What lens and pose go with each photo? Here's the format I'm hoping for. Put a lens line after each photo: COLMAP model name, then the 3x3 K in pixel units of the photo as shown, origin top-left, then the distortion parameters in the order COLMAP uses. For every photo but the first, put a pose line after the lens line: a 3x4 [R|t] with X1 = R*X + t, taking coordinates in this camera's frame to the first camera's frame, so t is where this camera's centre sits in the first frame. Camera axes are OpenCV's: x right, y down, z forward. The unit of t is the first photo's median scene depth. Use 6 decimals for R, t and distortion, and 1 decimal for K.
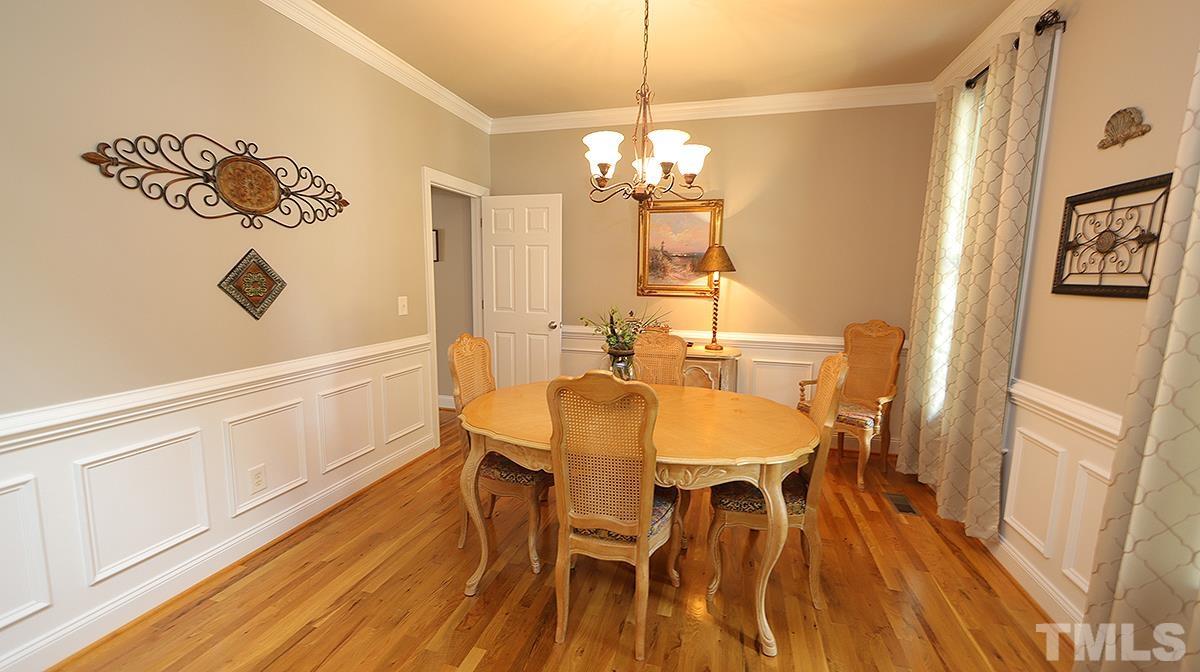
lens RADIAL K [[473.6, 0, 598.0], [0, 473.6, 337.1], [0, 0, 1]] dist [-0.001614, -0.000111]
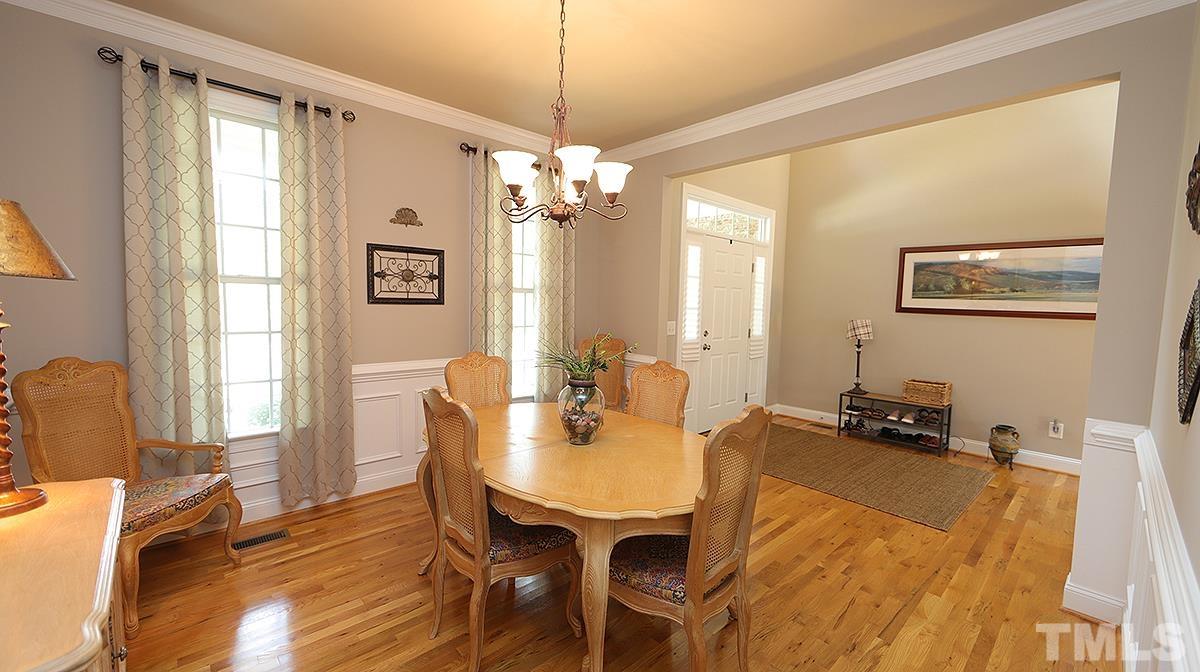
lens RADIAL K [[473.6, 0, 602.7], [0, 473.6, 333.5], [0, 0, 1]] dist [-0.001614, -0.000111]
pose [[-0.851576, -0.067340, 0.519888, -0.542673], [0.038241, 0.981094, 0.189718, -0.273987], [-0.522835, 0.181440, -0.832901, 1.996463]]
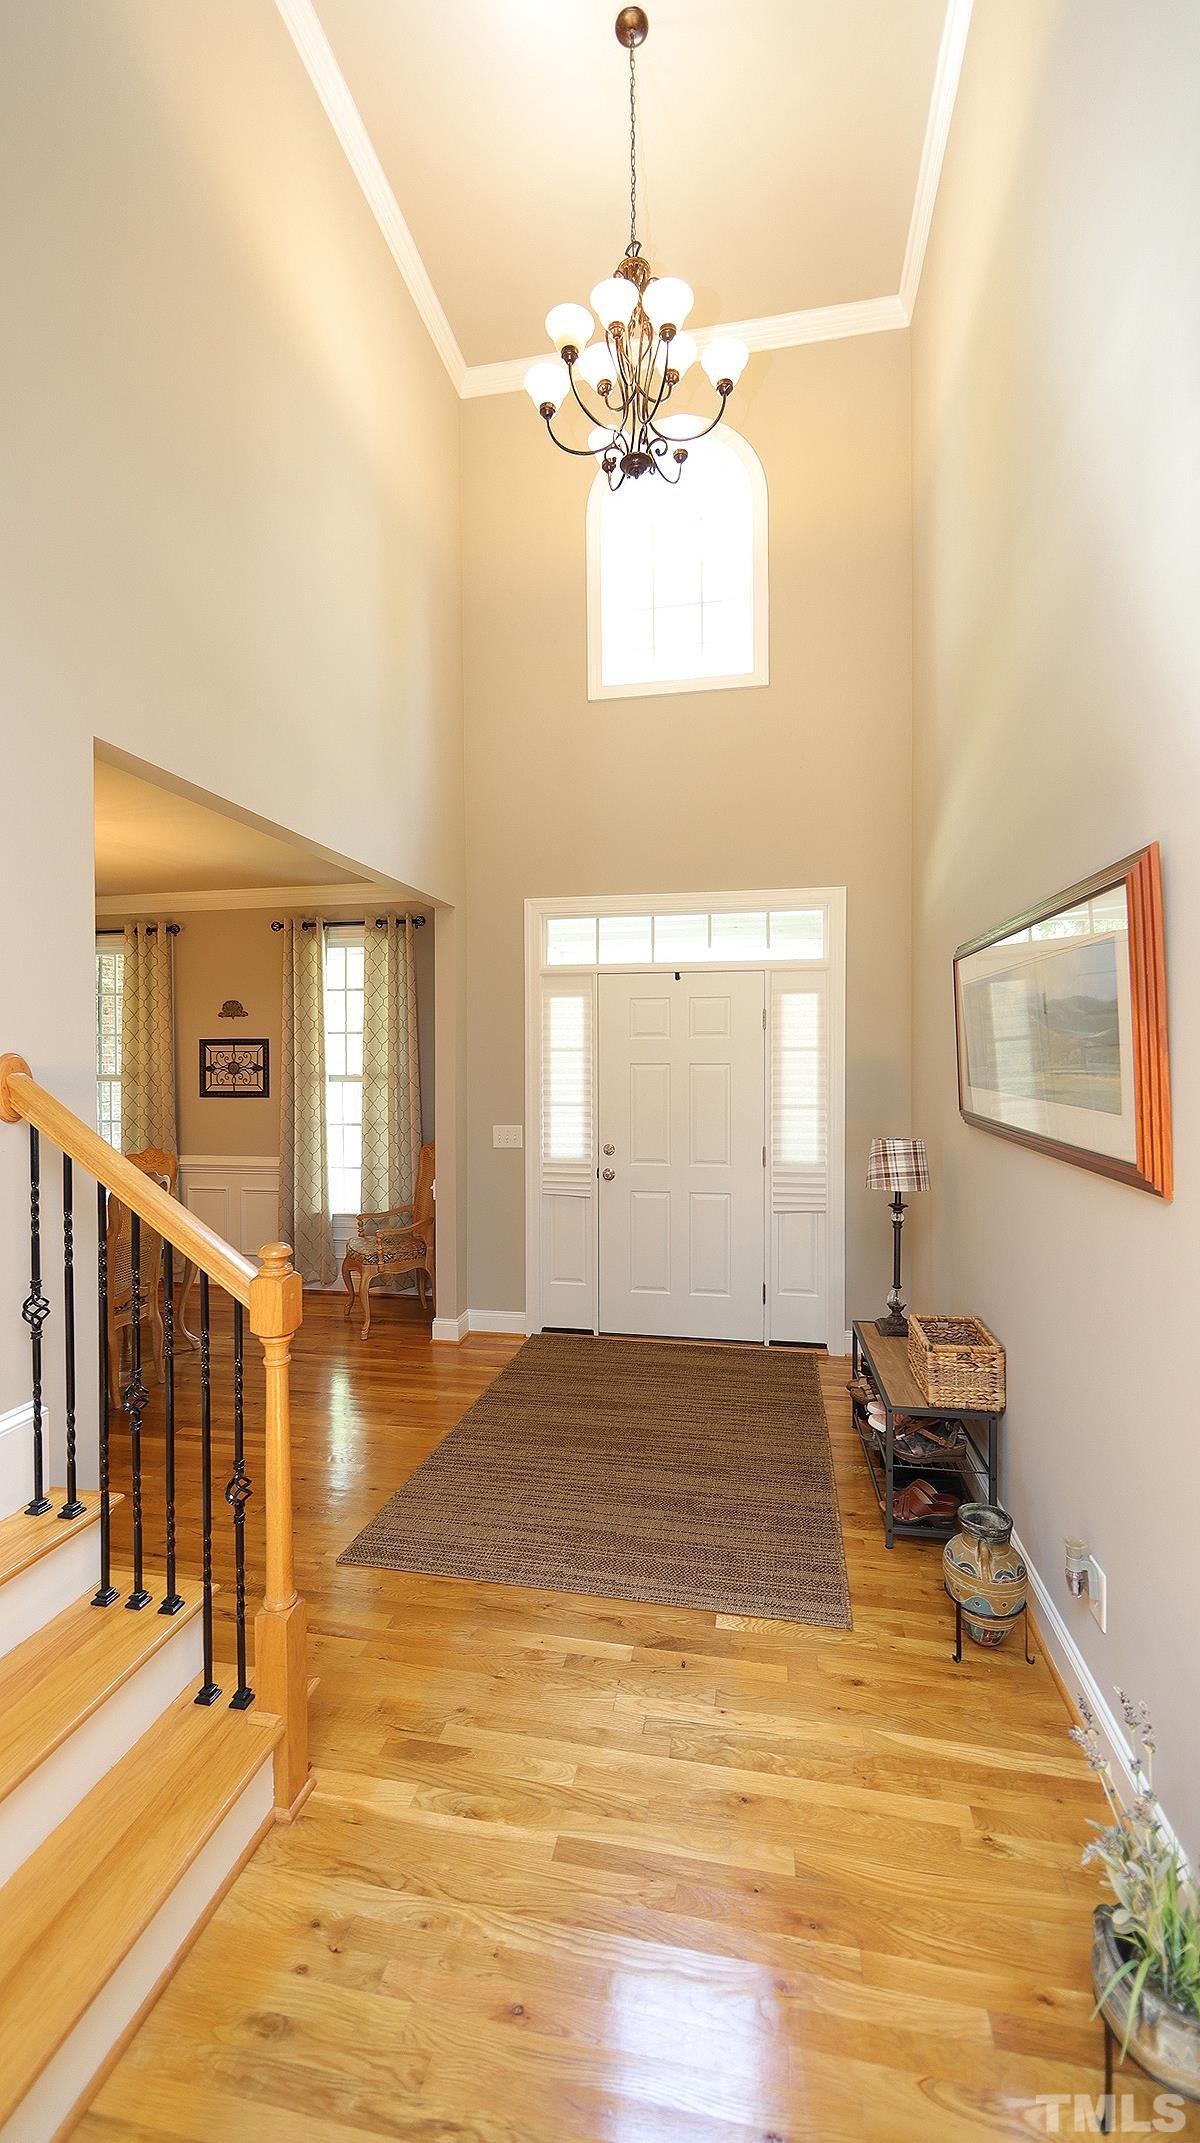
lens RADIAL K [[845.7, 0, 602.6], [0, 845.7, 1068.7], [0, 0, 1]] dist [-0.001614, -0.000111]
pose [[-0.080285, -0.020513, 0.996561, -2.120598], [0.136494, 0.990144, 0.031377, -0.094562], [-0.987382, 0.138544, -0.076694, -0.160891]]
